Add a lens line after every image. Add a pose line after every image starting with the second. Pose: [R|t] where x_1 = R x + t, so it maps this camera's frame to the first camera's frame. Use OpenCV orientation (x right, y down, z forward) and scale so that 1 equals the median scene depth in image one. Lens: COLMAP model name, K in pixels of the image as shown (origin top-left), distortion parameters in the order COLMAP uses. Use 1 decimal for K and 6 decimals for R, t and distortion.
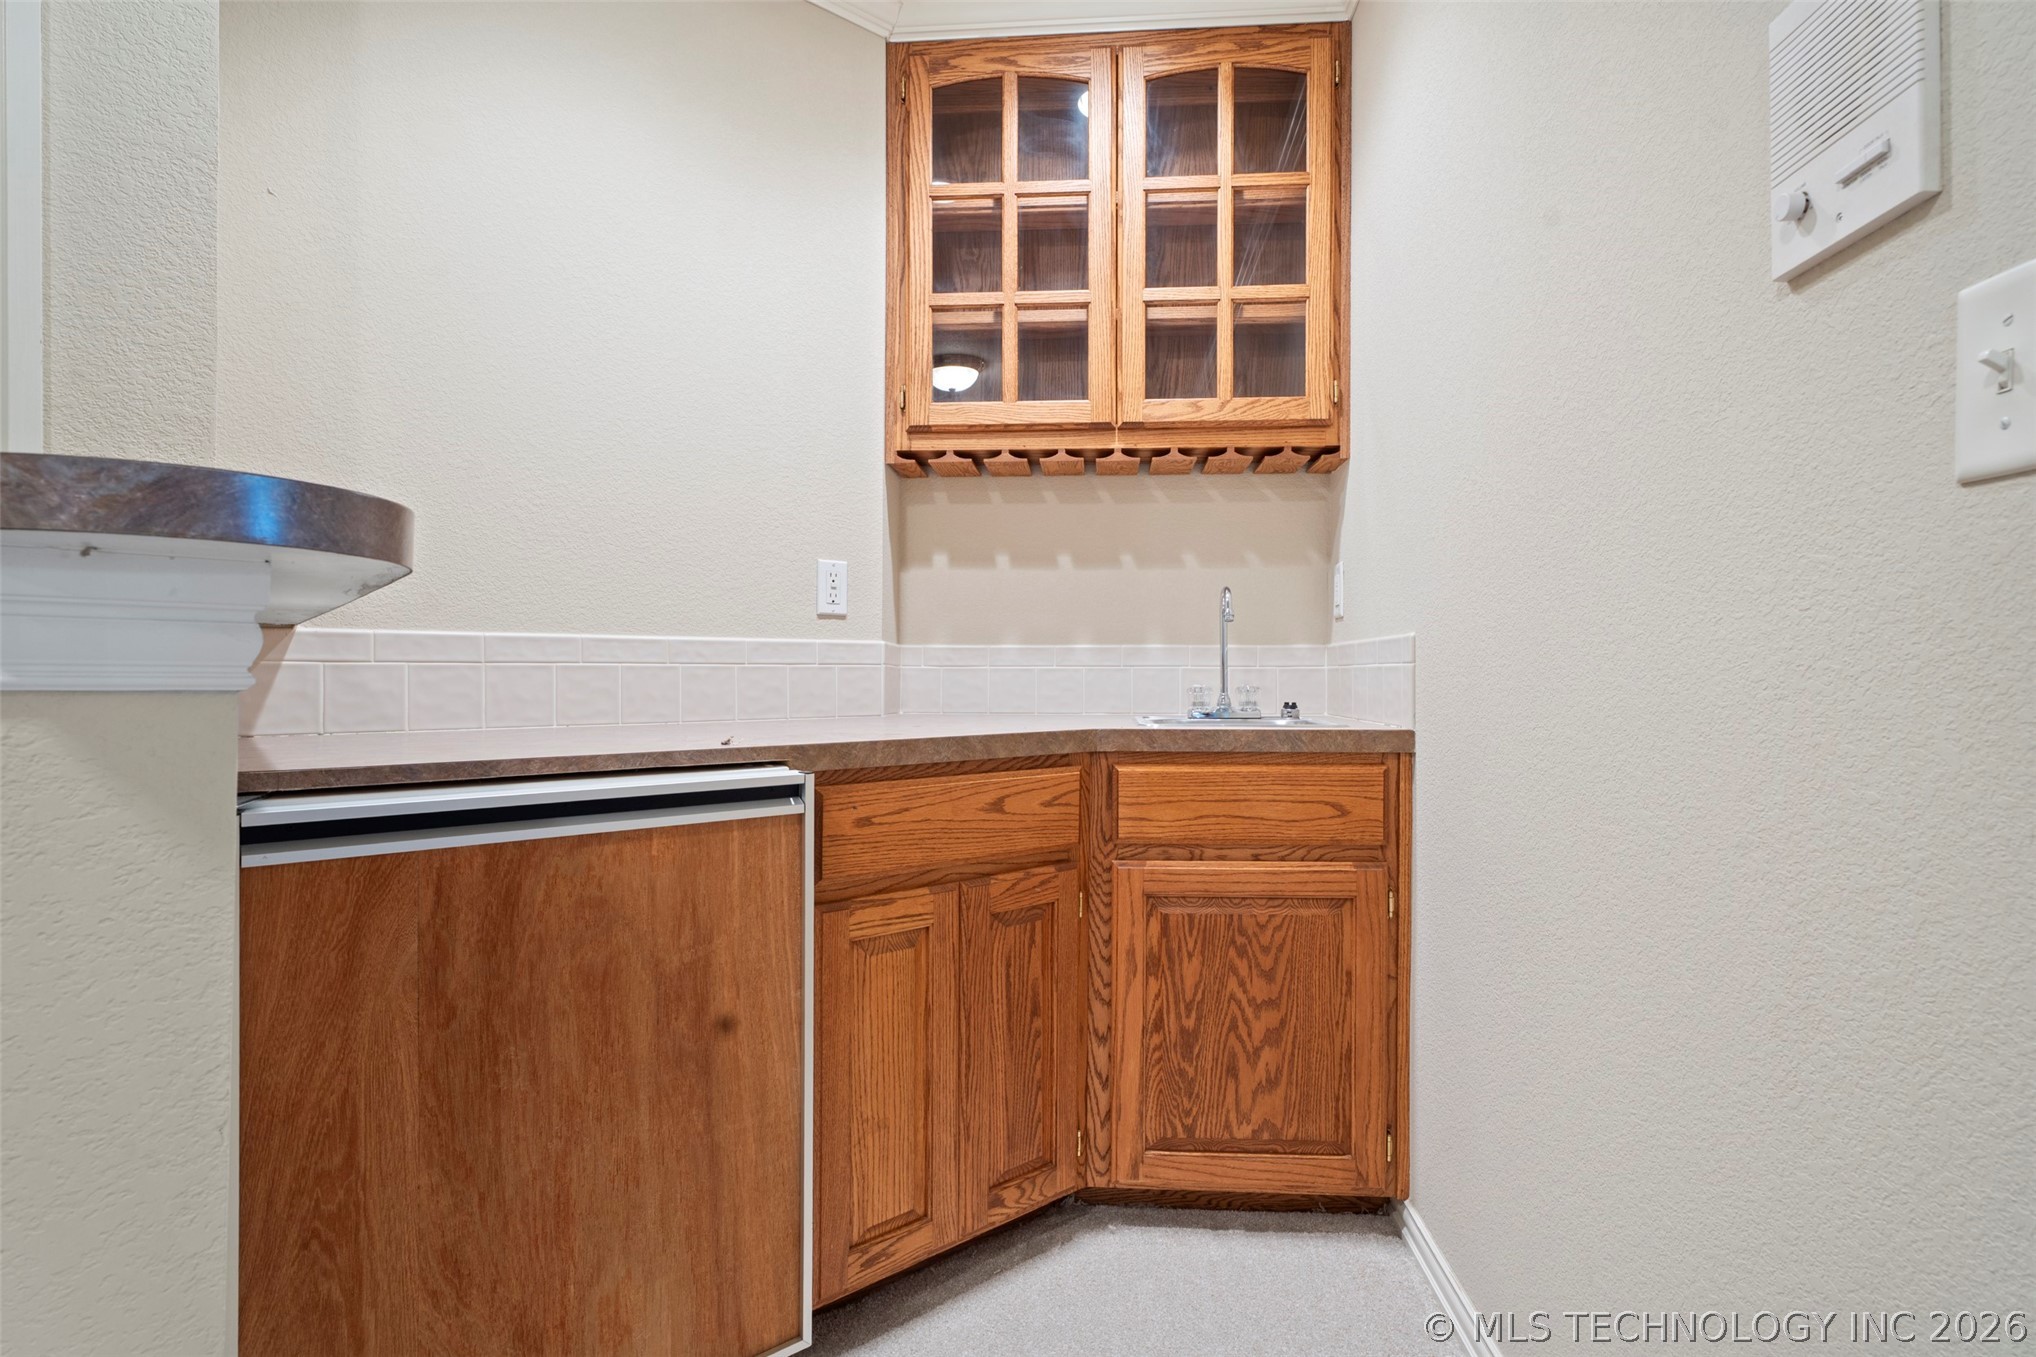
lens RADIAL K [[1022.8, 0, 1022.1], [0, 1022.8, 655.6], [0, 0, 1]] dist [-0.189313, 0.000345]
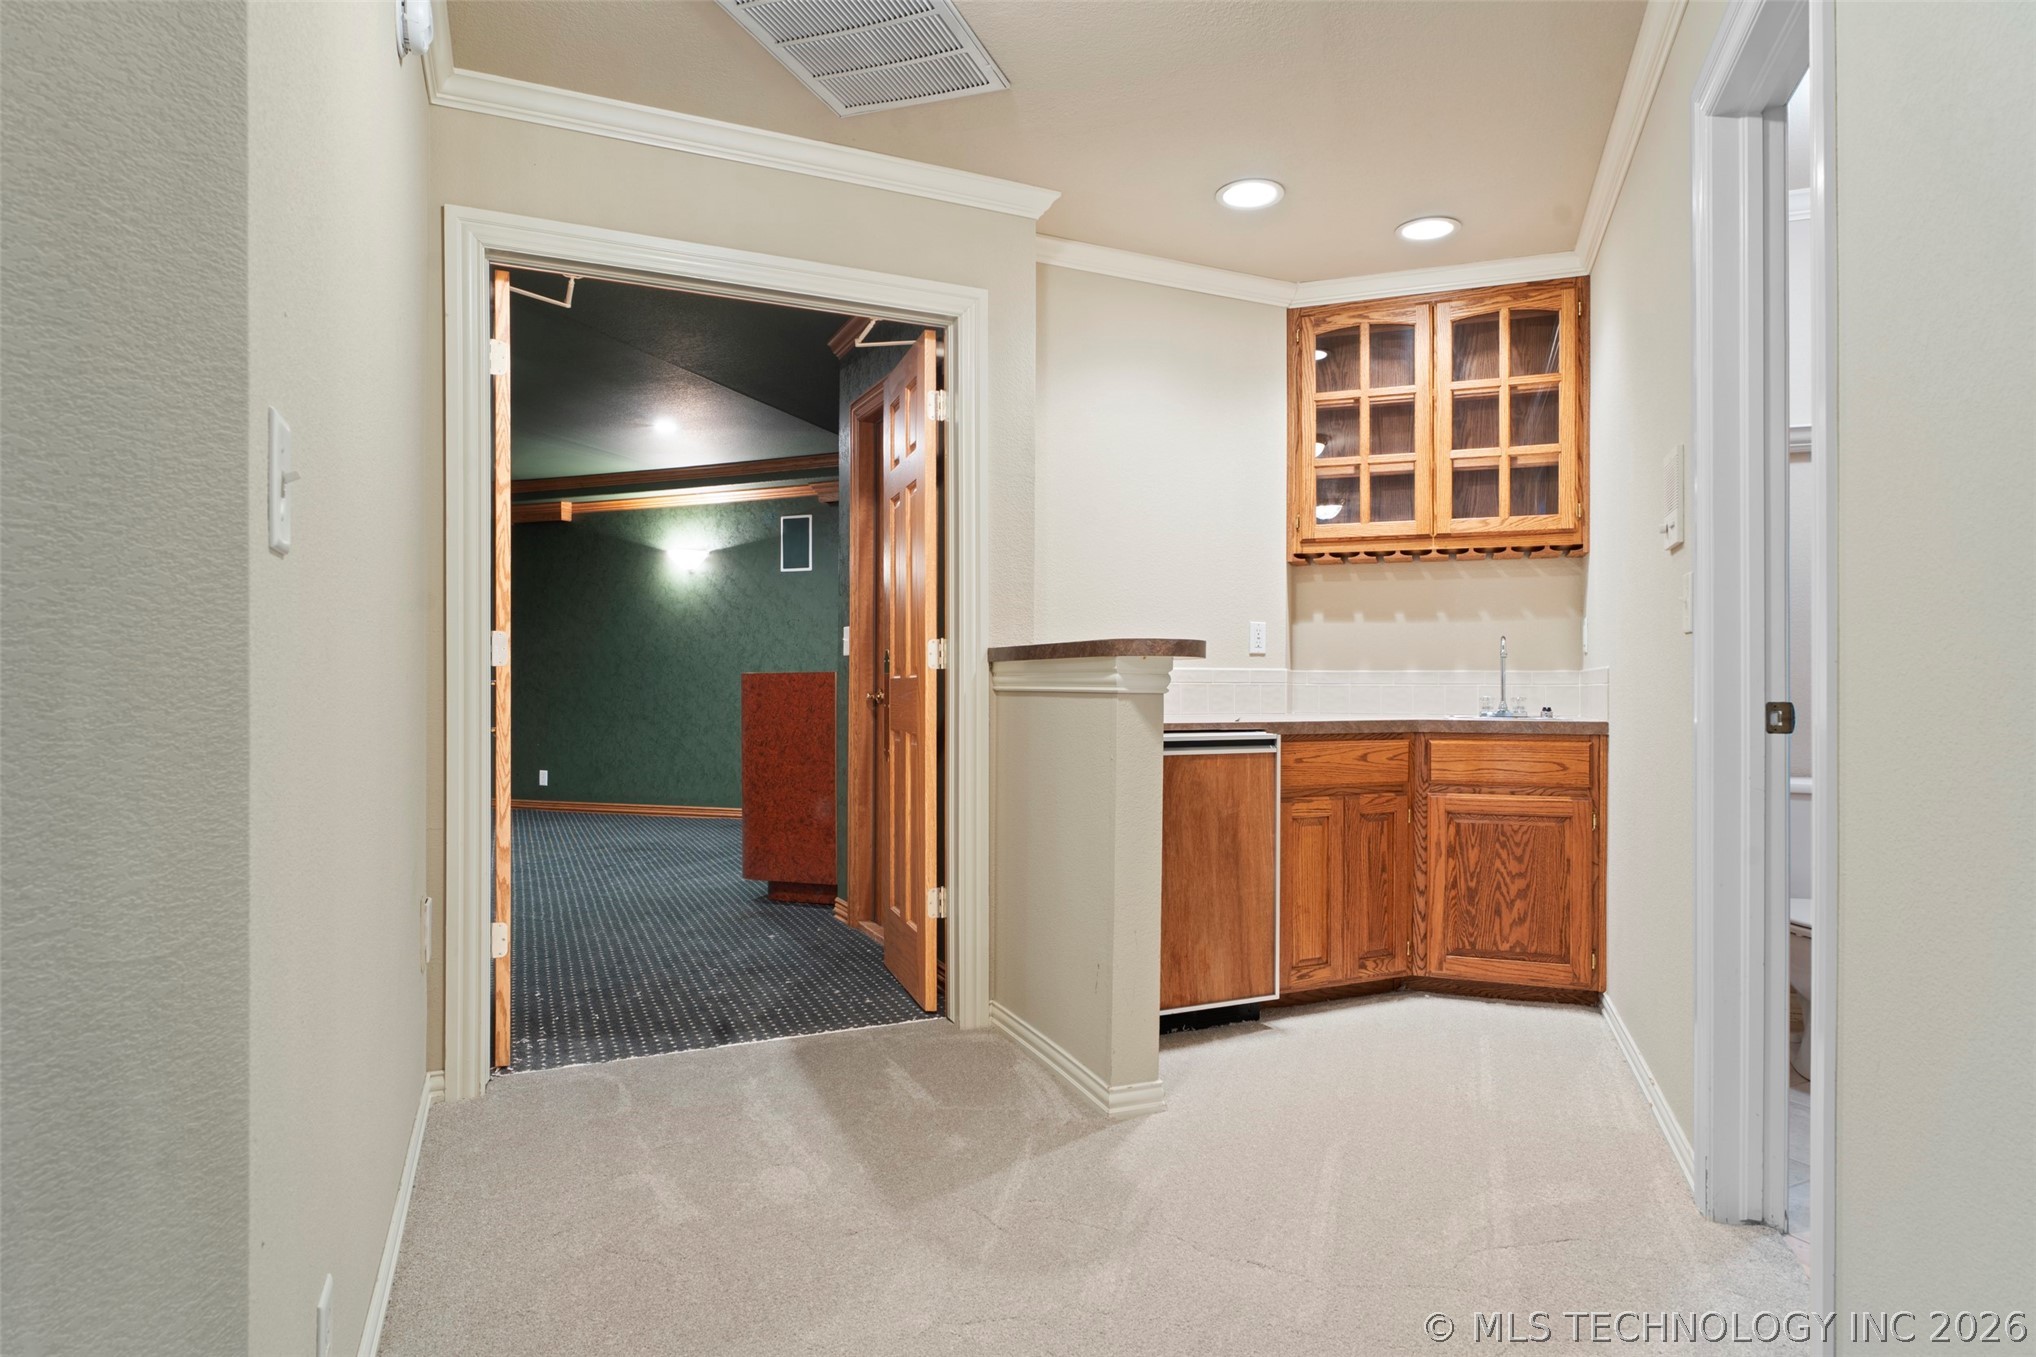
lens RADIAL K [[1095.9, 0, 1018.0], [0, 1095.9, 678.5], [0, 0, 1]] dist [-0.062601, 0.001037]
pose [[0.956980, 0.000007, -0.290153, -0.045858], [0.002555, 0.999961, 0.008450, -0.018256], [0.290142, -0.008828, 0.956943, -1.007792]]
